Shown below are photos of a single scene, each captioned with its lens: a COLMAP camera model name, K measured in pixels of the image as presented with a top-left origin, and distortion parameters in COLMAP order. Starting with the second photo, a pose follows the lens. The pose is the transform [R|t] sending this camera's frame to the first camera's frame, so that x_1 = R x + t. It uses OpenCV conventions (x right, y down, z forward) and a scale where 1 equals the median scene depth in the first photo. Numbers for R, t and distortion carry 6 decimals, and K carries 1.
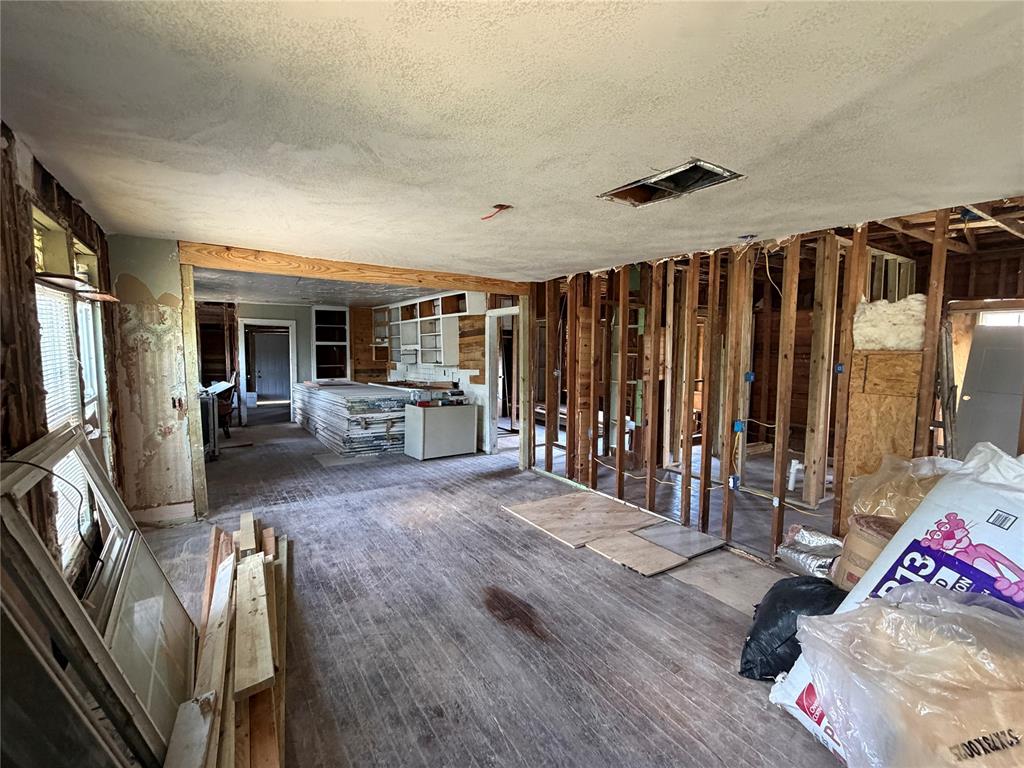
lens RADIAL K [[471.1, 0, 514.1], [0, 471.1, 387.6], [0, 0, 1]] dist [0.000255, 0.000321]
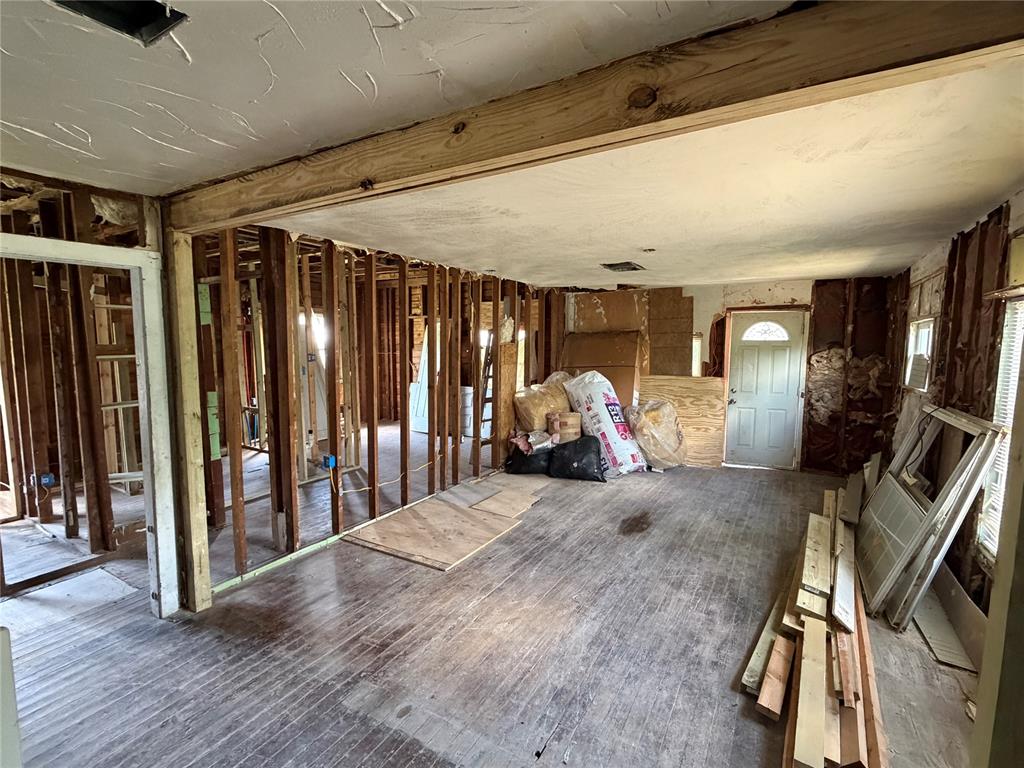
lens RADIAL K [[471.1, 0, 511.9], [0, 471.1, 382.7], [0, 0, 1]] dist [0.000255, 0.000321]
pose [[-0.440085, -0.095061, 0.892910, -0.460473], [0.071351, 0.987534, 0.140302, -0.082933], [-0.895117, 0.125455, -0.427817, 0.796833]]
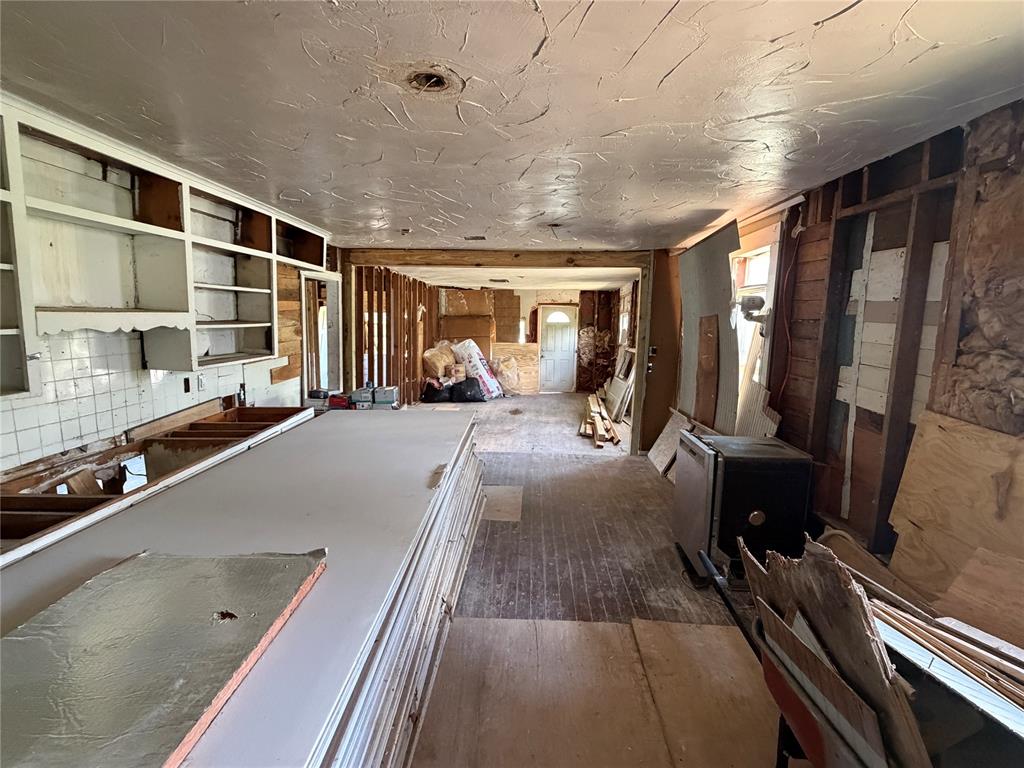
lens RADIAL K [[471.1, 0, 514.7], [0, 471.1, 379.3], [0, 0, 1]] dist [0.000255, 0.000321]
pose [[-0.805717, -0.093475, 0.584878, -0.715330], [0.025862, 0.980975, 0.192405, -0.125399], [-0.591735, 0.170150, -0.787971, 1.378206]]
